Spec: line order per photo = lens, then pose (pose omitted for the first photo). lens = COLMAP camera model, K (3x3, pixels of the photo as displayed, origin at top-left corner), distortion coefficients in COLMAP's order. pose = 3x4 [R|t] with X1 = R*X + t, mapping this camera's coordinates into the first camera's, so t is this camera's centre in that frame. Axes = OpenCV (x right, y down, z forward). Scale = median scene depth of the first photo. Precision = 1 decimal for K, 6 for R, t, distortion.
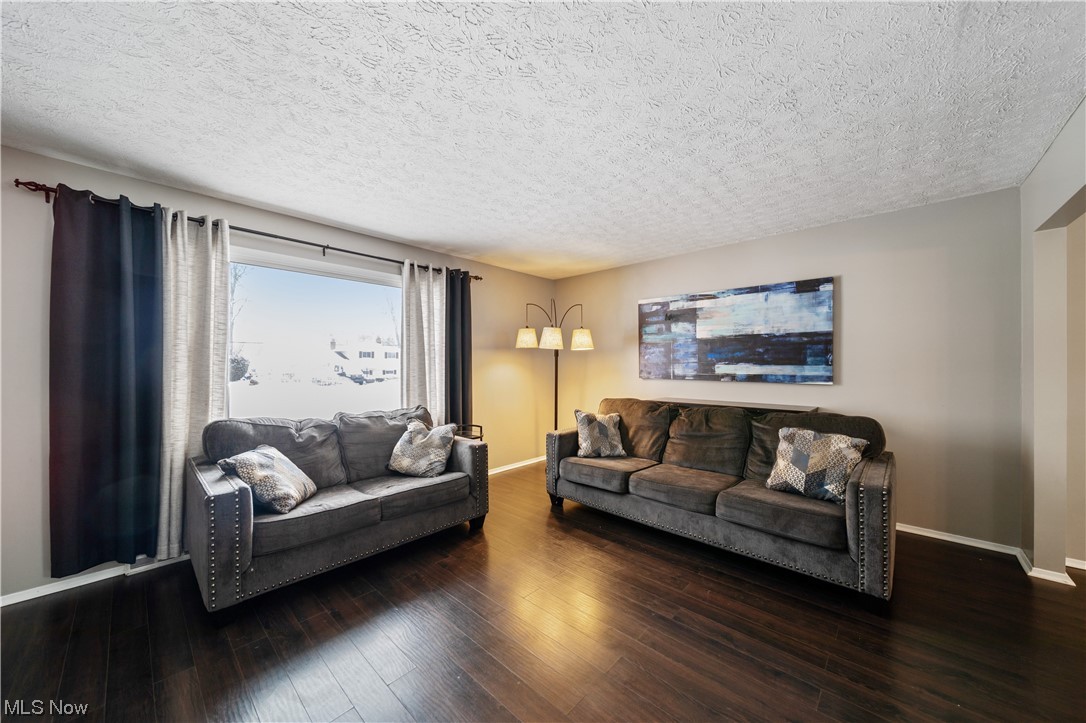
lens RADIAL K [[381.9, 0, 536.2], [0, 381.9, 365.0], [0, 0, 1]] dist [0.001986, -0.000872]
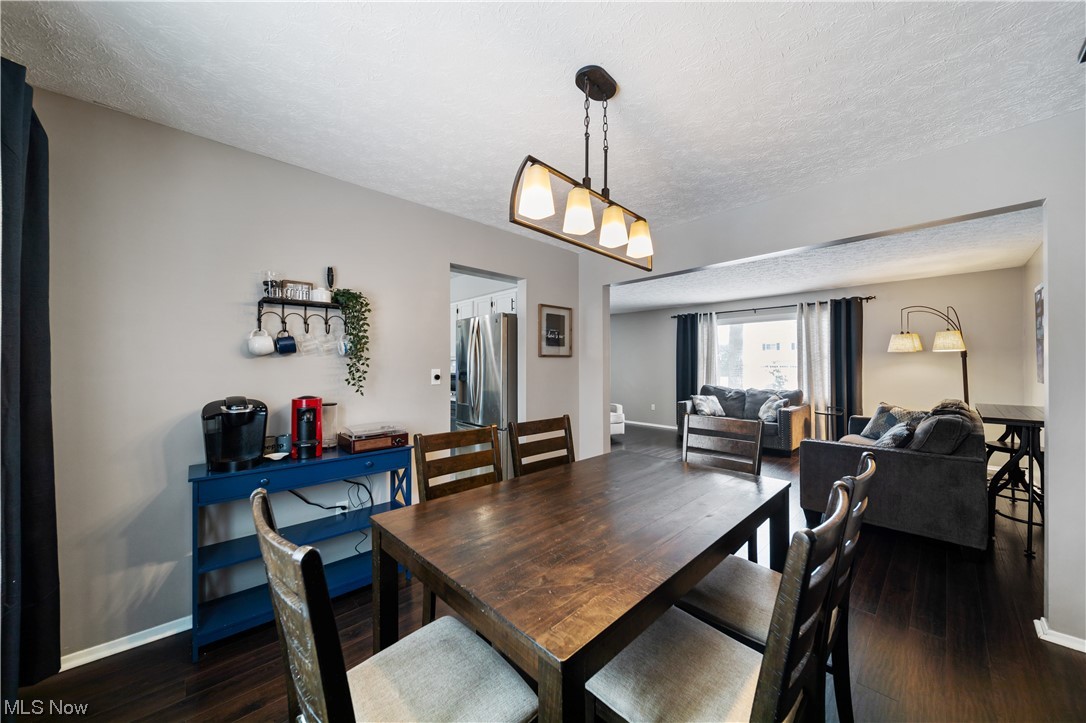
lens RADIAL K [[381.9, 0, 538.3], [0, 381.9, 361.6], [0, 0, 1]] dist [0.001986, -0.000872]
pose [[-0.077176, -0.002981, -0.997013, 1.323582], [-0.000351, 0.999996, -0.002963, -0.012965], [0.997017, 0.000121, -0.077177, -0.005162]]
